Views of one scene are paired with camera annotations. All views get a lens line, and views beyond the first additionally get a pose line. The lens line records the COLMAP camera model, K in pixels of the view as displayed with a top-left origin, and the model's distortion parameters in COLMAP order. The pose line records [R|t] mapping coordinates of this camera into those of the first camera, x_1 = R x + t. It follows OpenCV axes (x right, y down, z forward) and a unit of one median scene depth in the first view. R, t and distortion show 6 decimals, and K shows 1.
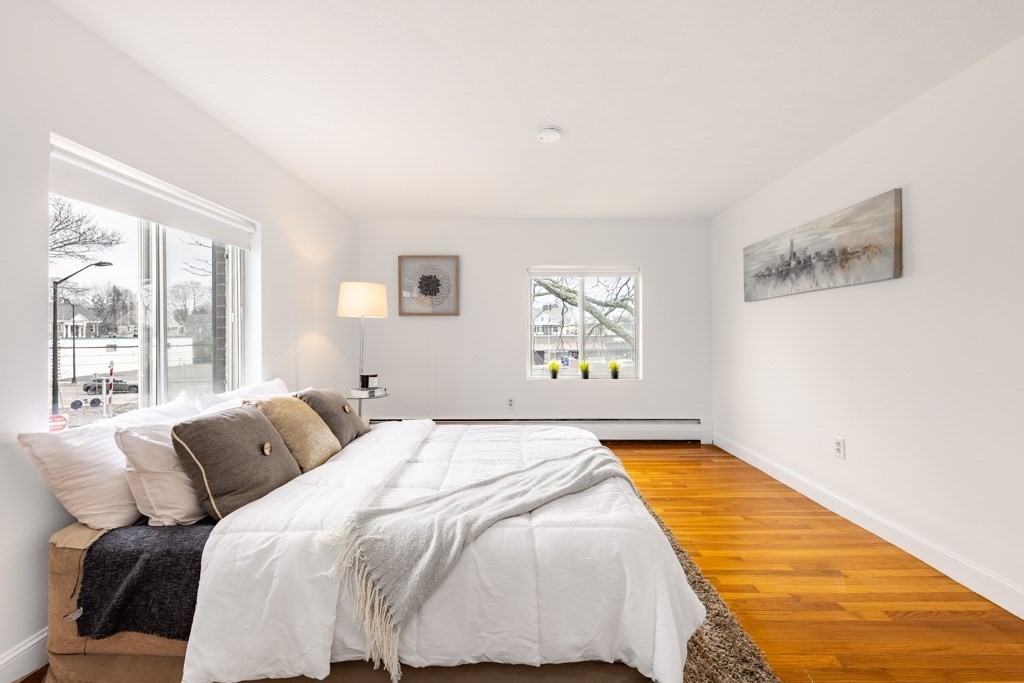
lens RADIAL K [[413.2, 0, 513.7], [0, 413.2, 334.1], [0, 0, 1]] dist [0.007624, 0.000129]
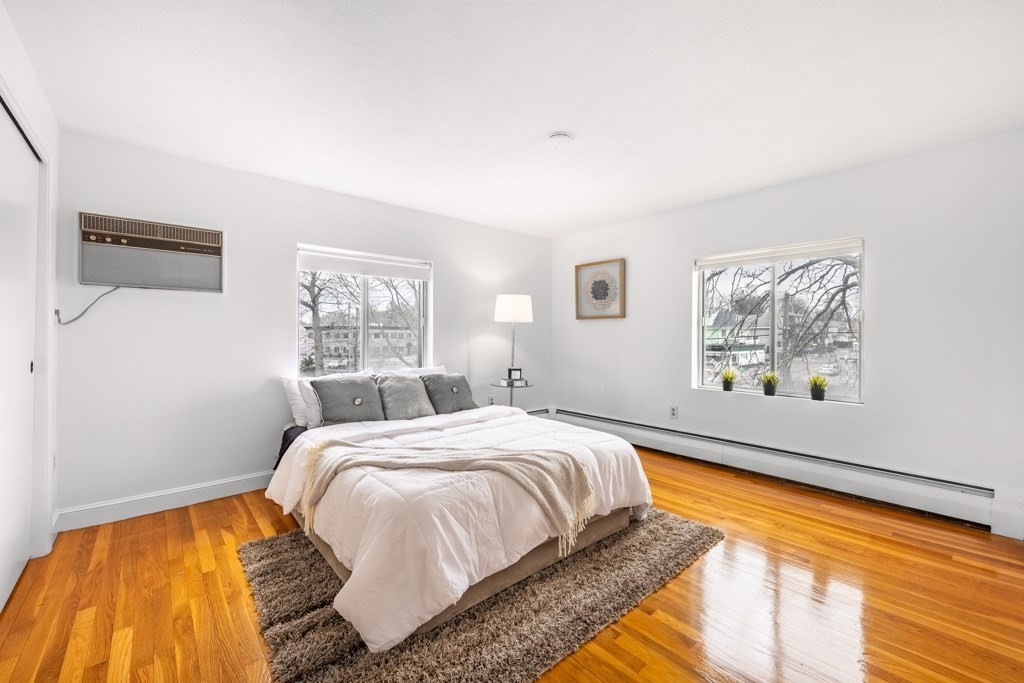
lens RADIAL K [[409.3, 0, 510.1], [0, 409.3, 334.1], [0, 0, 1]] dist [-0.000534, -0.000682]
pose [[0.662640, 0.003553, -0.748929, 0.433786], [-0.005793, 0.999983, -0.000382, -0.002950], [0.748915, 0.004592, 0.662650, 0.135810]]
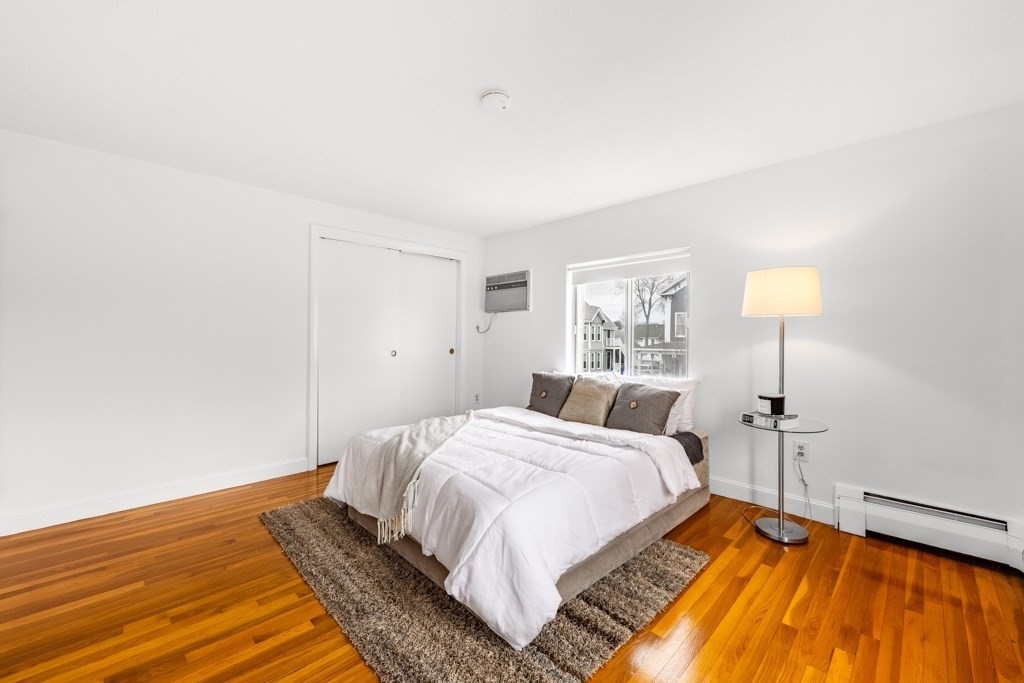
lens RADIAL K [[409.3, 0, 510.1], [0, 409.3, 334.1], [0, 0, 1]] dist [-0.000534, -0.000682]
pose [[-0.710939, -0.004888, -0.703237, 0.368497], [-0.001108, 0.999982, -0.005831, -0.003073], [0.703253, -0.003367, -0.710932, 0.915817]]
